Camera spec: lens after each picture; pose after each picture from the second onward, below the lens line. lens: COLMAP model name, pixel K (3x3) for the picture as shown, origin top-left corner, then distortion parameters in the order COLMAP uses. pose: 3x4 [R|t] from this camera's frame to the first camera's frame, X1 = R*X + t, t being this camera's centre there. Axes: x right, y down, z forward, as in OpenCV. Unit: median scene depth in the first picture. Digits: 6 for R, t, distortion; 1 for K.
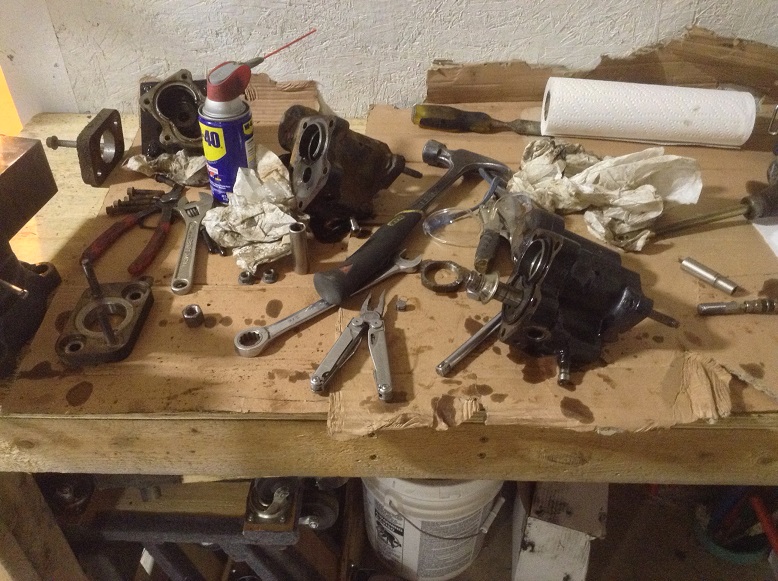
lens RADIAL K [[743.8, 0, 389.8], [0, 743.8, 295.0], [0, 0, 1]] dist [0.017396, 0.000000]
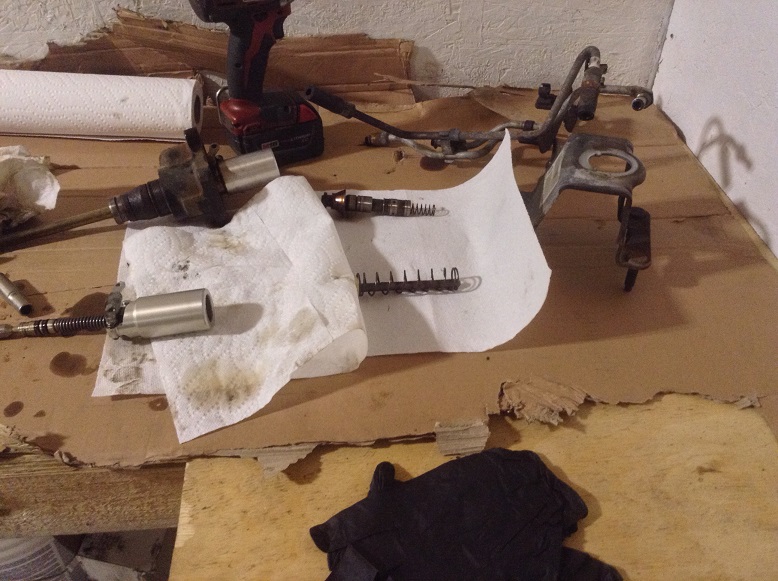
lens RADIAL K [[743.8, 0, 389.4], [0, 743.8, 293.4], [0, 0, 1]] dist [0.017396, 0.000000]
pose [[0.995586, -0.059377, 0.072685, 0.610586], [0.058911, 0.998227, 0.008544, -0.006577], [-0.073064, -0.004225, 0.997318, 0.080981]]
